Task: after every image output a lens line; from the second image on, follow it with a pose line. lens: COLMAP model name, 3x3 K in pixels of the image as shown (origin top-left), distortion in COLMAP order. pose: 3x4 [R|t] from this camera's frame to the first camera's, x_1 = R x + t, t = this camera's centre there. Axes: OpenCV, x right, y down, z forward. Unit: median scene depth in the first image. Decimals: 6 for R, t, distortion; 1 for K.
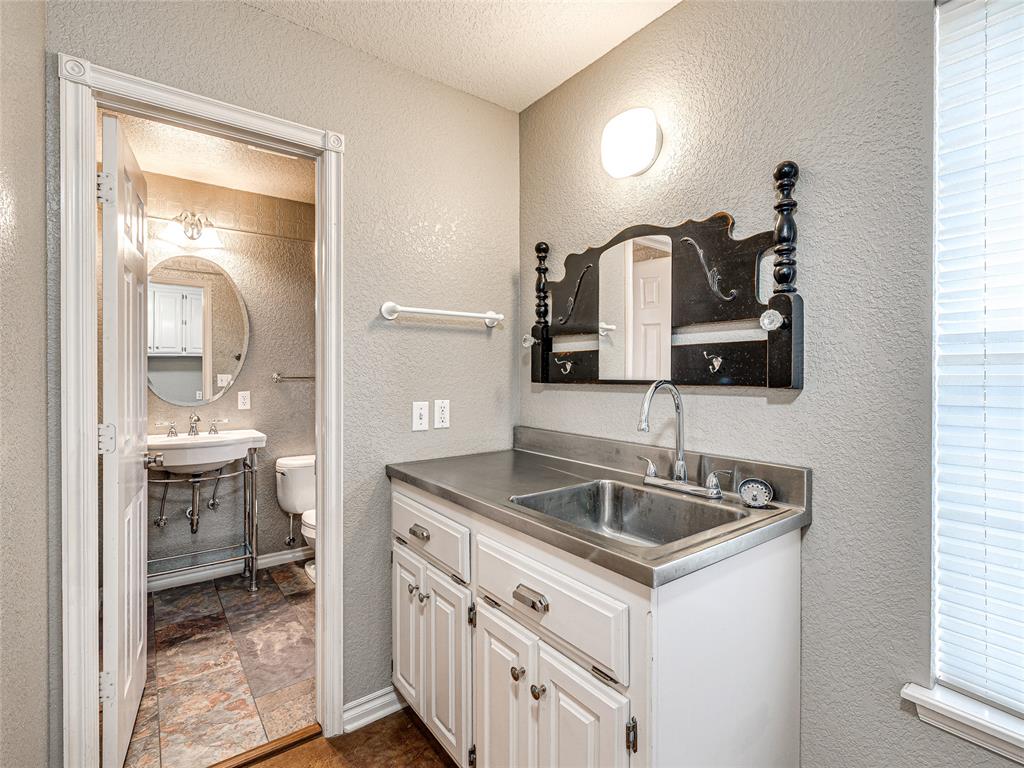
lens RADIAL K [[497.6, 0, 517.5], [0, 497.6, 379.2], [0, 0, 1]] dist [-0.002924, -0.000694]
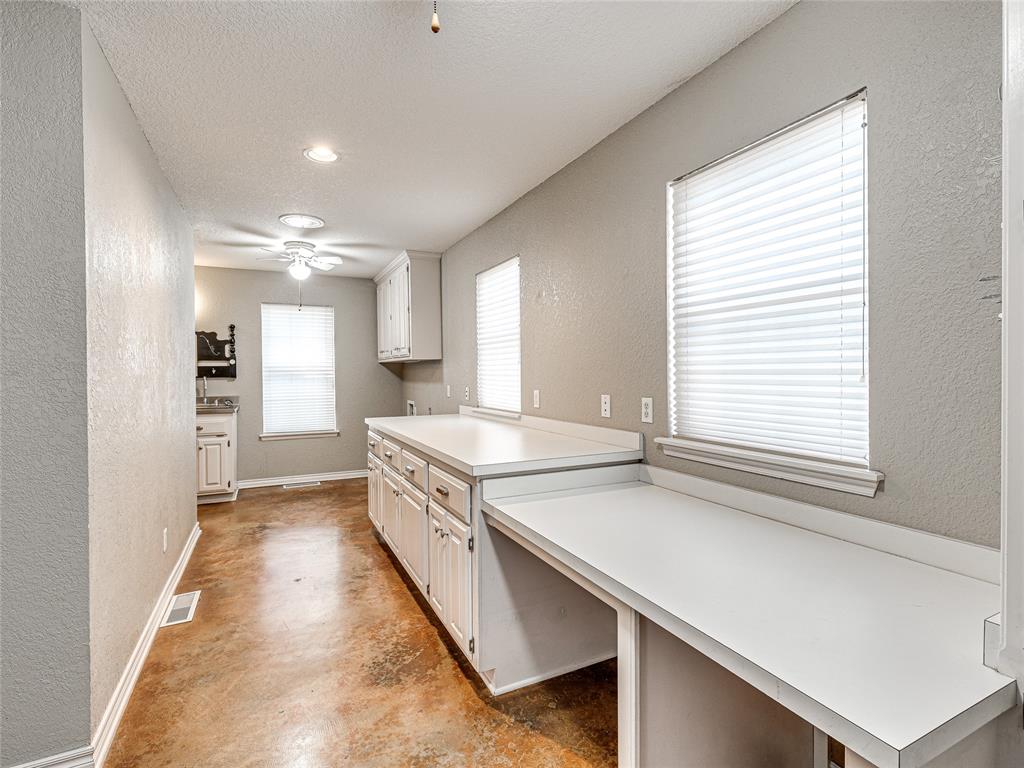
lens RADIAL K [[470.0, 0, 482.6], [0, 470.0, 380.3], [0, 0, 1]] dist [-0.001263, 0.000064]
pose [[0.225225, -0.018661, 0.974128, -2.656279], [0.017229, 0.999737, 0.015168, 0.016169], [-0.974155, 0.013367, 0.225487, -1.820820]]
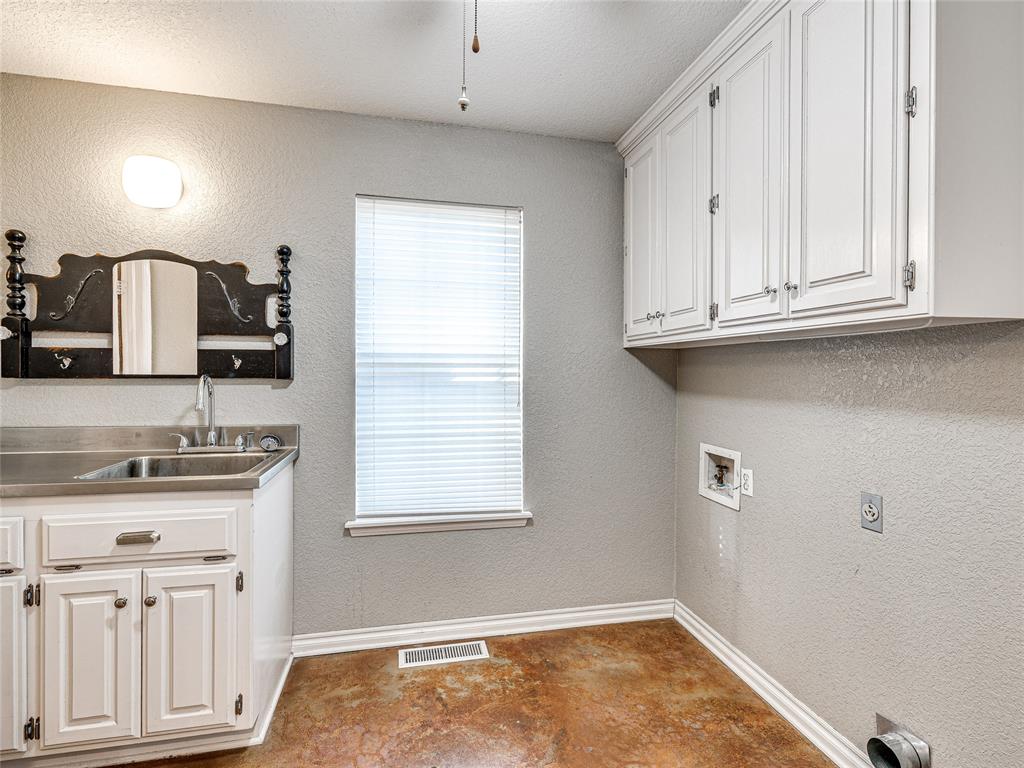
lens RADIAL K [[497.6, 0, 517.5], [0, 497.6, 379.2], [0, 0, 1]] dist [-0.002924, -0.000694]
pose [[0.411895, -0.010169, 0.911175, -0.619988], [0.002784, 0.999947, 0.009901, 0.003577], [-0.911227, -0.001542, 0.411902, -0.384033]]
